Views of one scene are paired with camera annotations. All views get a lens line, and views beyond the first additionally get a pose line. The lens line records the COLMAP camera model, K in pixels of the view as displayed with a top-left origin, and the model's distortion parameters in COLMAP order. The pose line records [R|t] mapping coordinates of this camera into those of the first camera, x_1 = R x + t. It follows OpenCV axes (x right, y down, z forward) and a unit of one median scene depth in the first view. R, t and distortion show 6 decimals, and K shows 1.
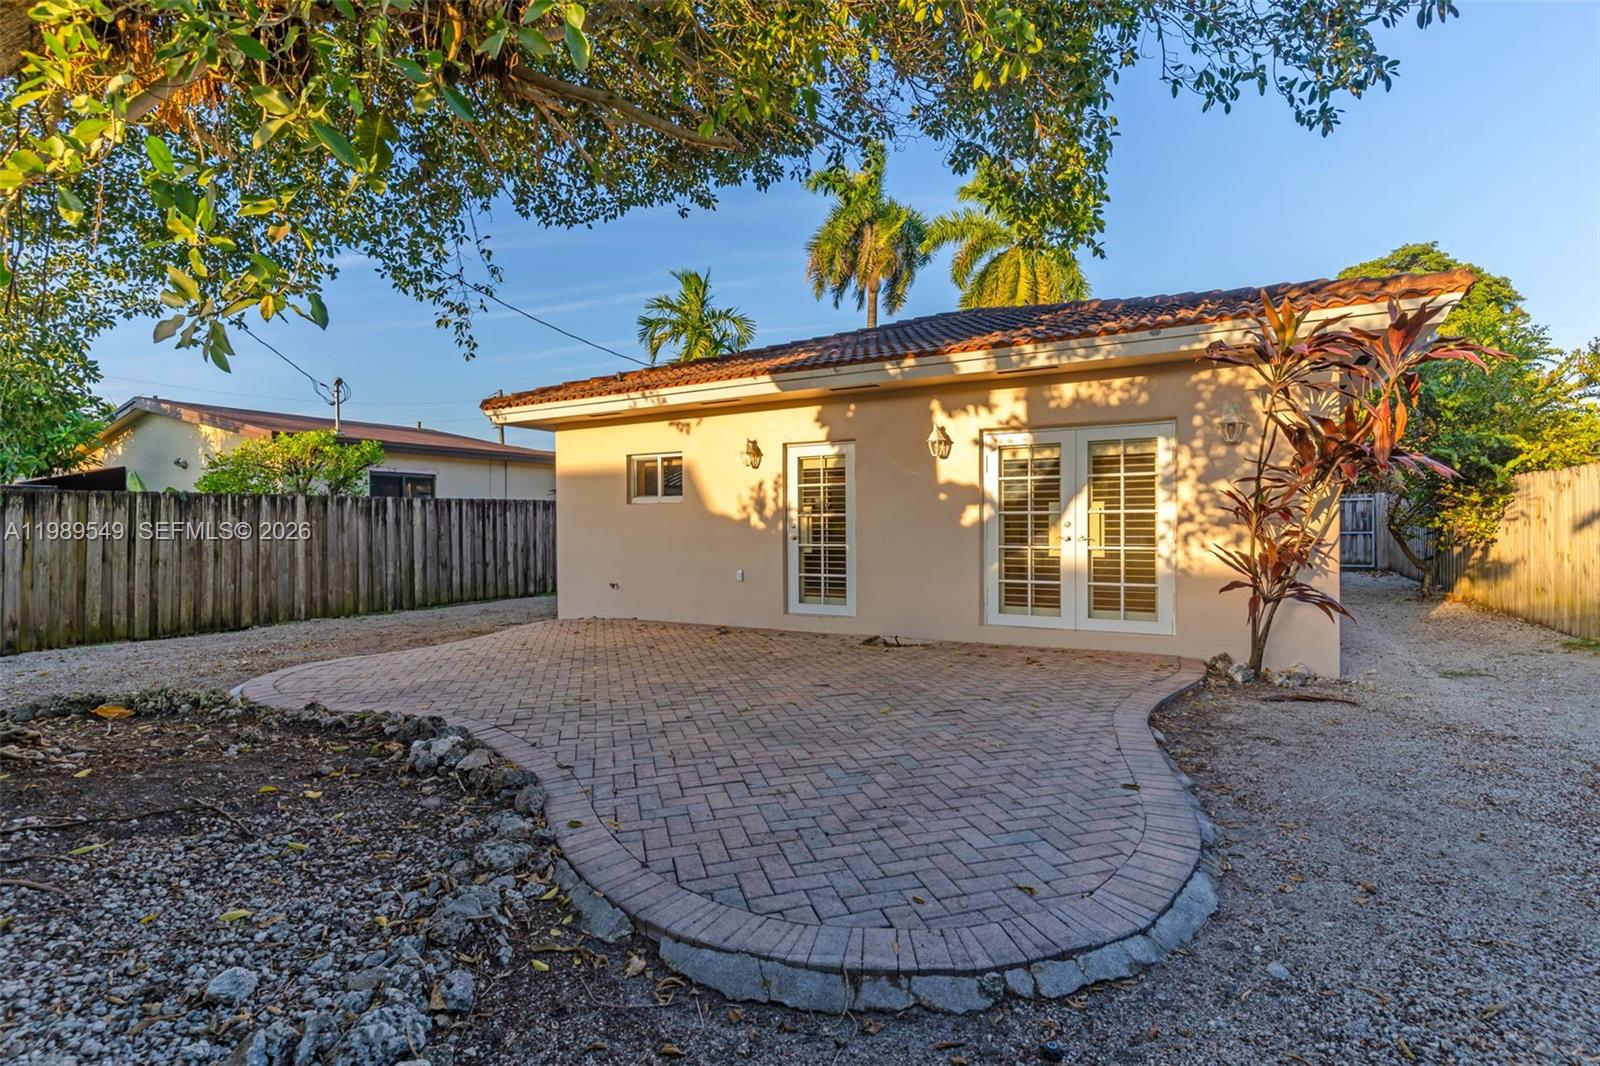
lens RADIAL K [[771.3, 0, 795.5], [0, 771.3, 538.5], [0, 0, 1]] dist [0.003664, 0.002044]
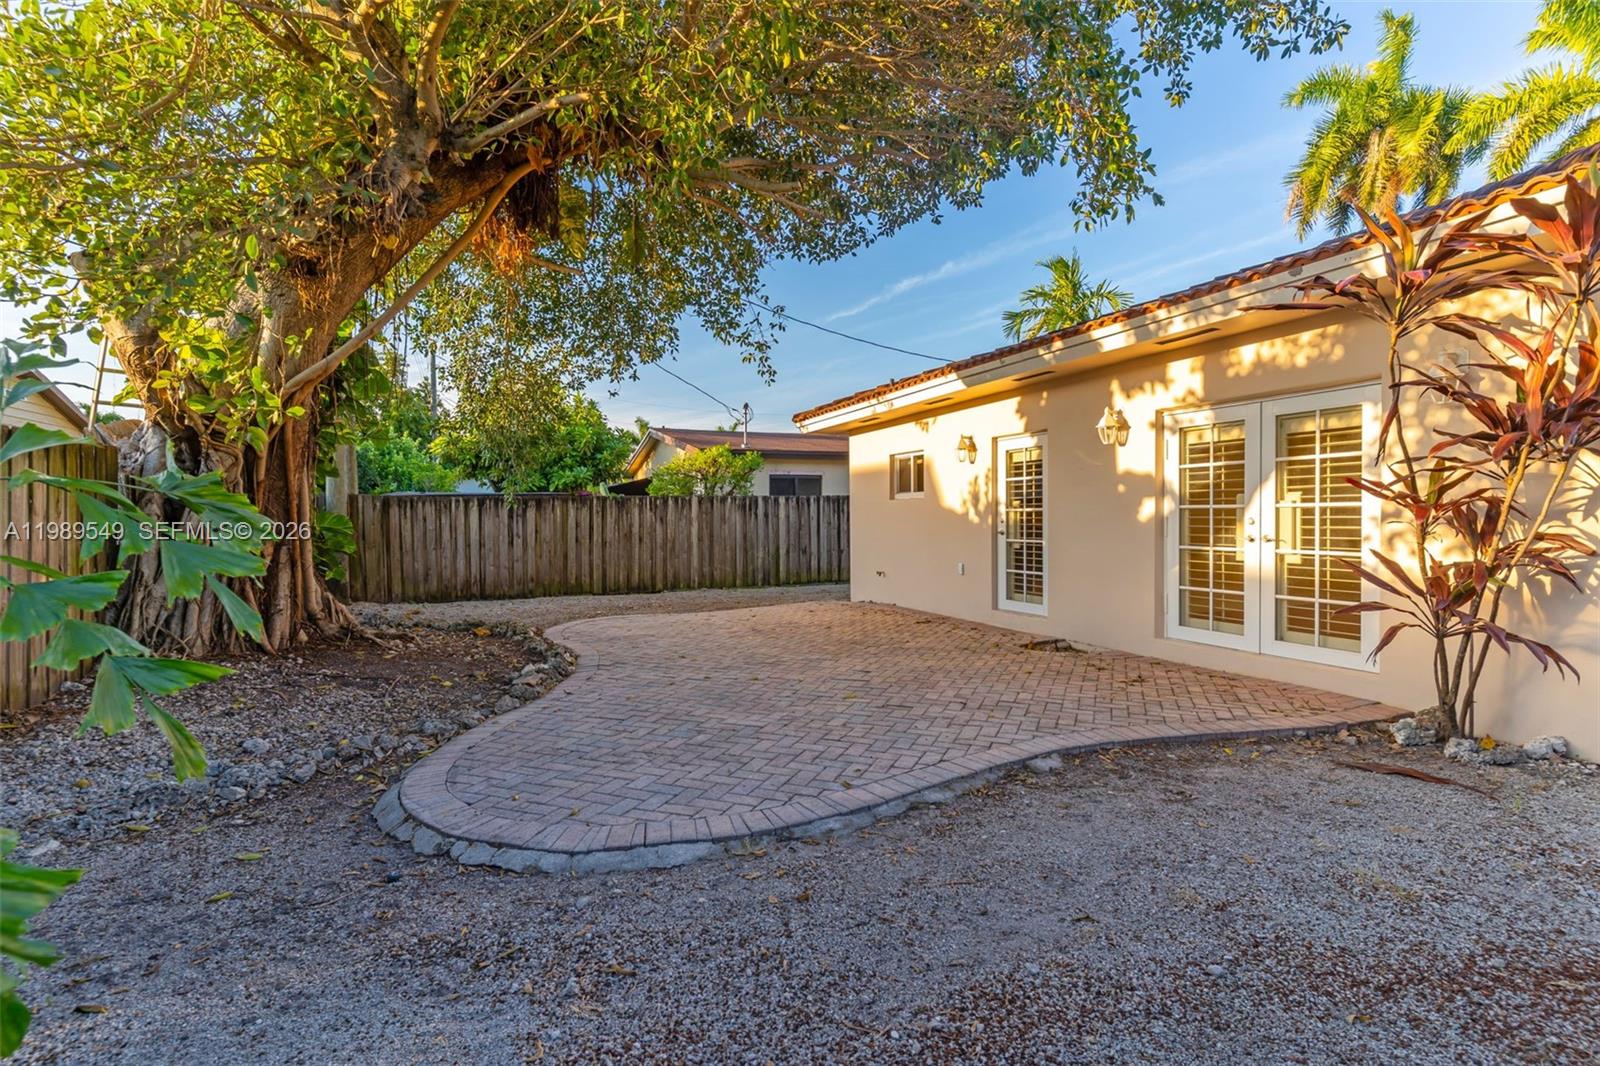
lens RADIAL K [[771.3, 0, 788.0], [0, 771.3, 529.3], [0, 0, 1]] dist [0.003664, 0.002044]
pose [[0.781650, 0.011009, -0.623620, 0.413829], [-0.010136, 0.999936, 0.004948, -0.007674], [0.623635, 0.002453, 0.781712, 0.065419]]
